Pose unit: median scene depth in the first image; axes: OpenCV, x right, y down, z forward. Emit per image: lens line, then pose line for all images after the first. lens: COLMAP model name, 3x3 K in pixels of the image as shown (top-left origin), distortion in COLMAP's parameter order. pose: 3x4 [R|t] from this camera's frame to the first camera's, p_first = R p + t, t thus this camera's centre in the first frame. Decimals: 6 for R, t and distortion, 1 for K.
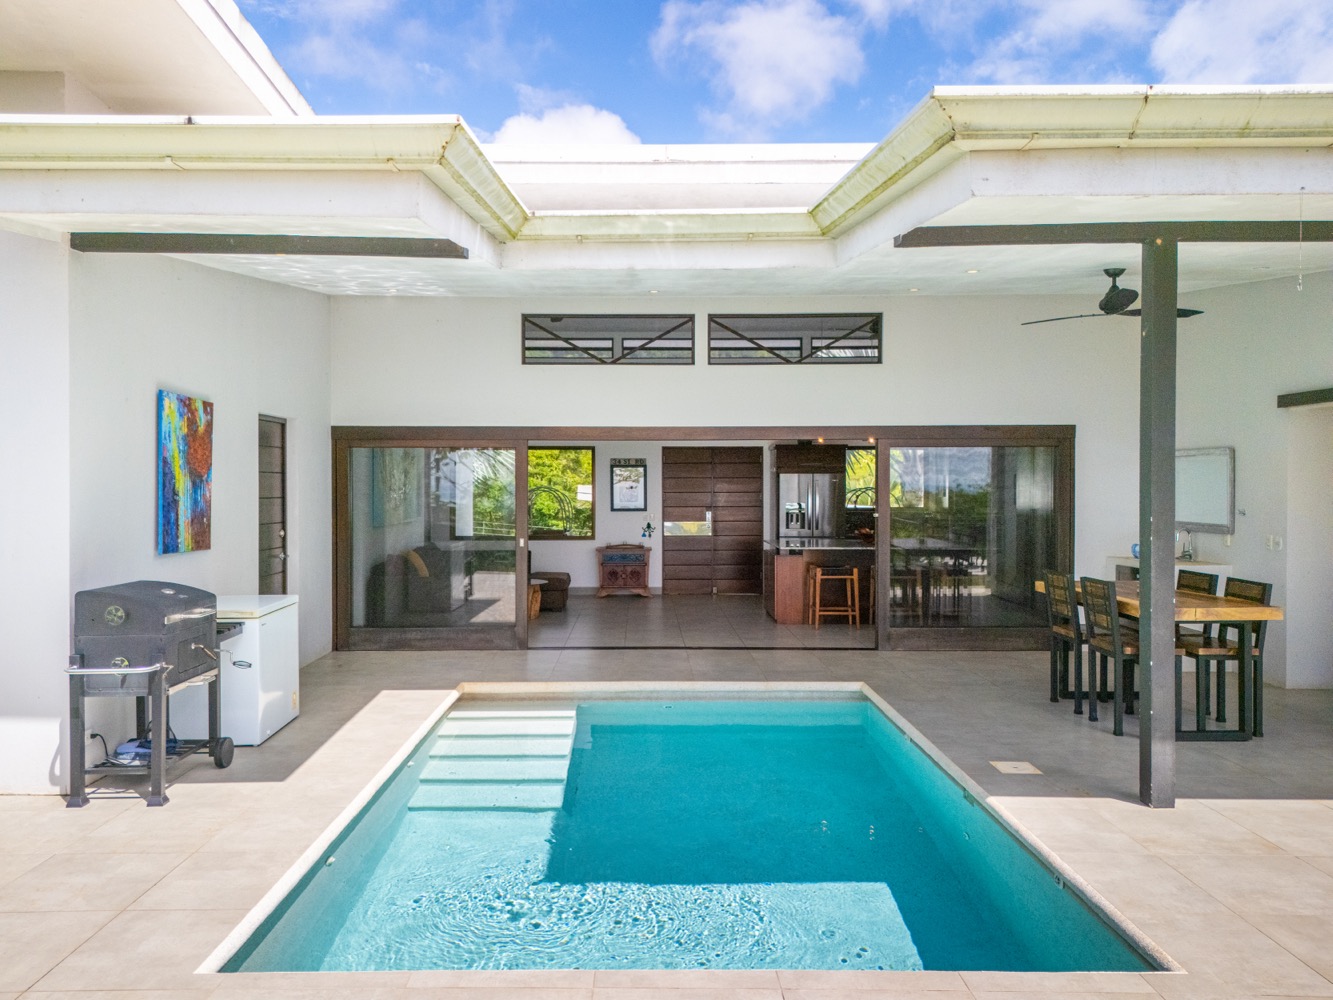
lens RADIAL K [[997.5, 0, 667.2], [0, 997.5, 483.7], [0, 0, 1]] dist [0.090615, -0.098897]
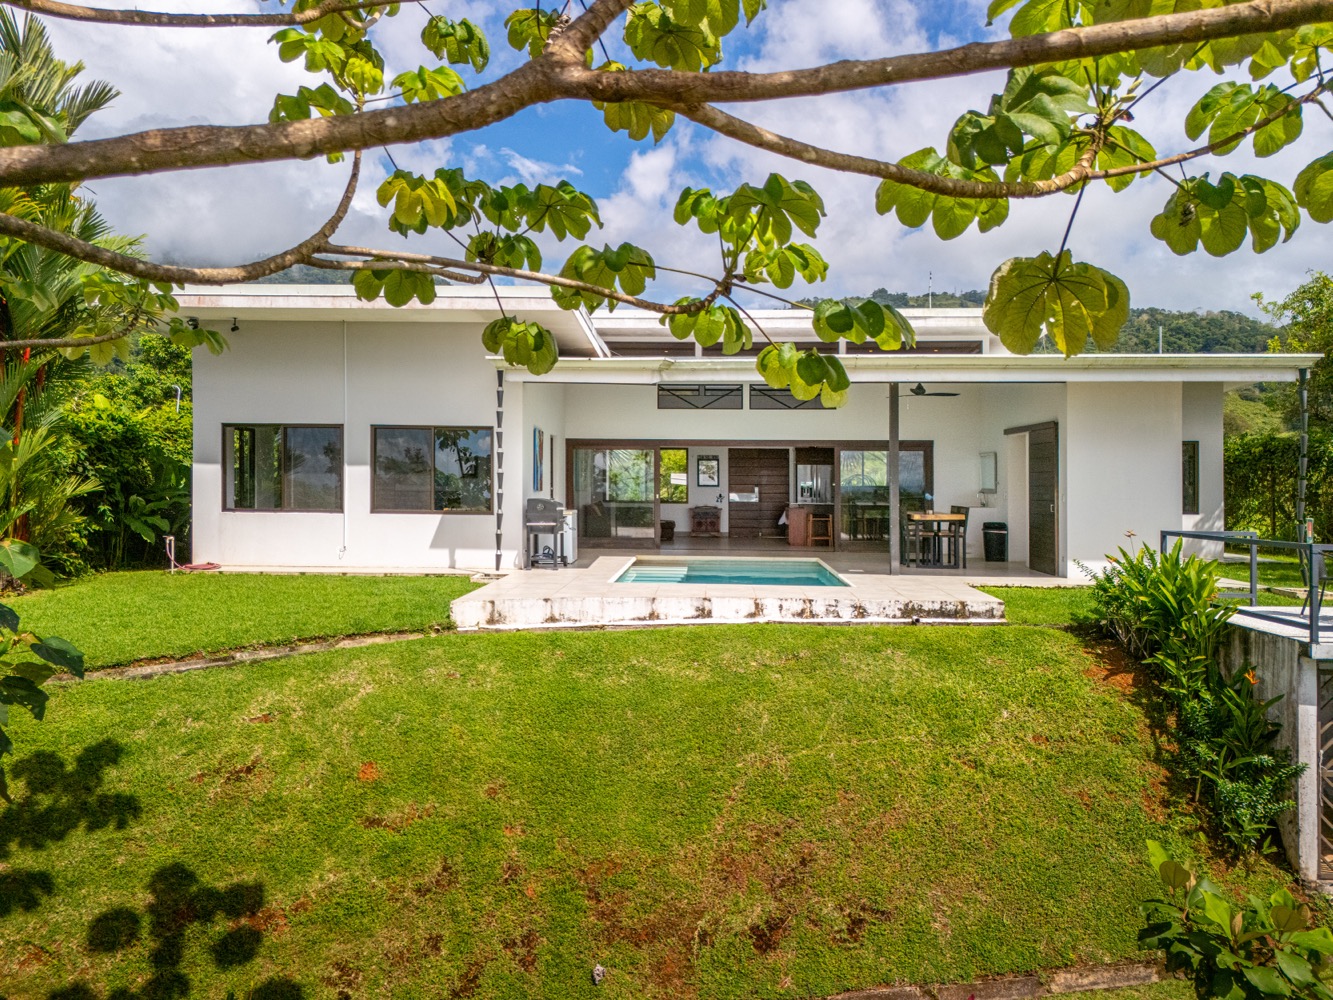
lens RADIAL K [[978.0, 0, 666.5], [0, 978.0, 500.0], [0, 0, 1]] dist [0.092648, -0.096738]
pose [[0.997279, 0.012744, -0.072607, 0.012572], [-0.011162, 0.999692, 0.022153, 0.017717], [0.072867, -0.021283, 0.997115, -0.792226]]
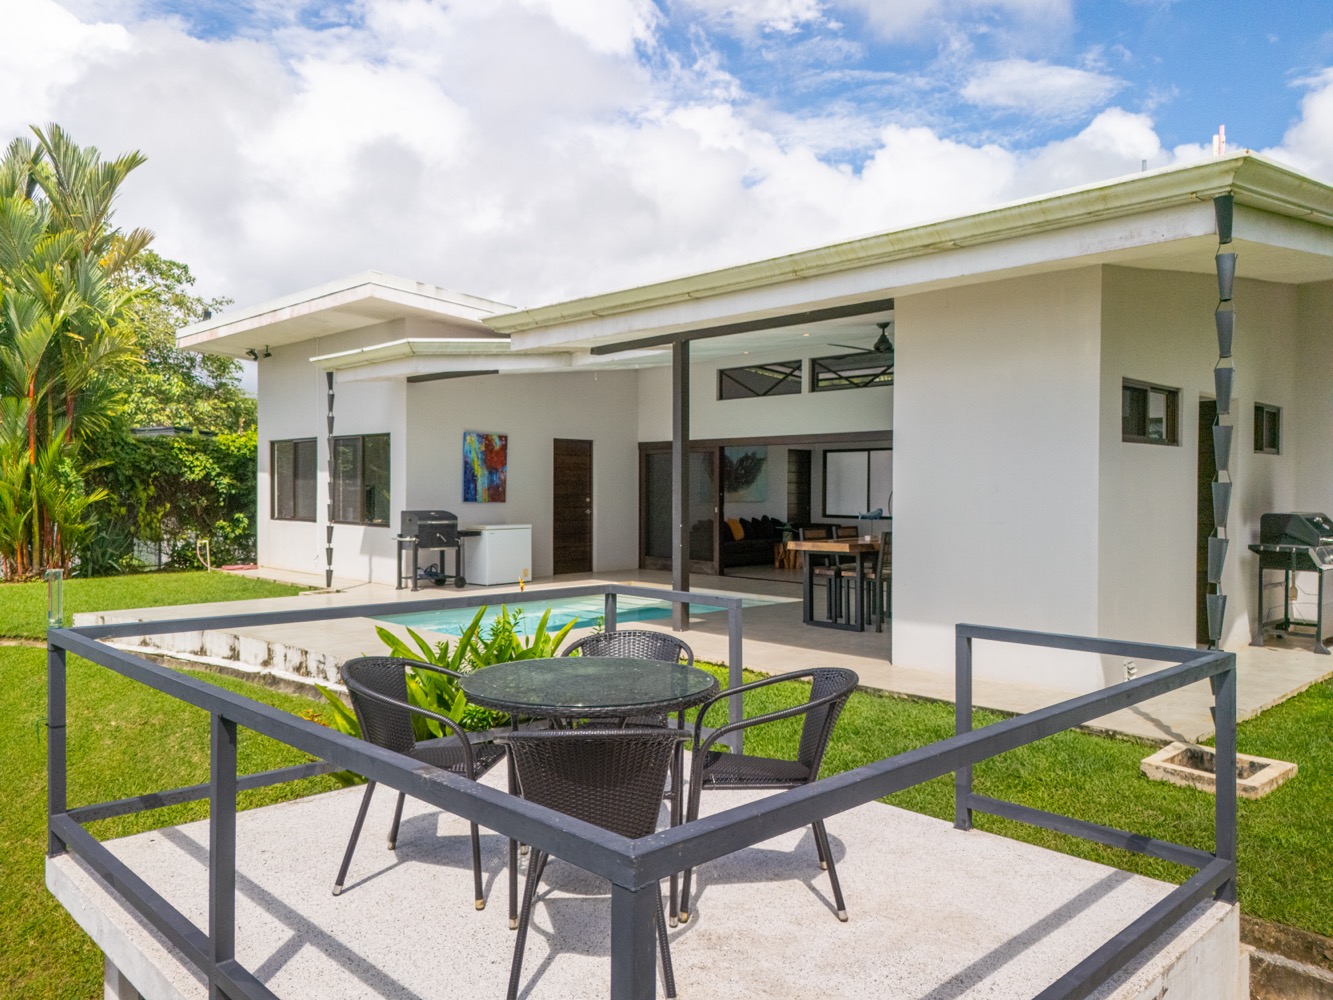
lens RADIAL K [[978.0, 0, 666.5], [0, 978.0, 500.0], [0, 0, 1]] dist [0.092648, -0.096738]
pose [[0.675489, 0.013950, -0.737238, 0.784534], [-0.004359, 0.999879, 0.014926, 0.015359], [0.737357, -0.006869, 0.675468, -0.108202]]
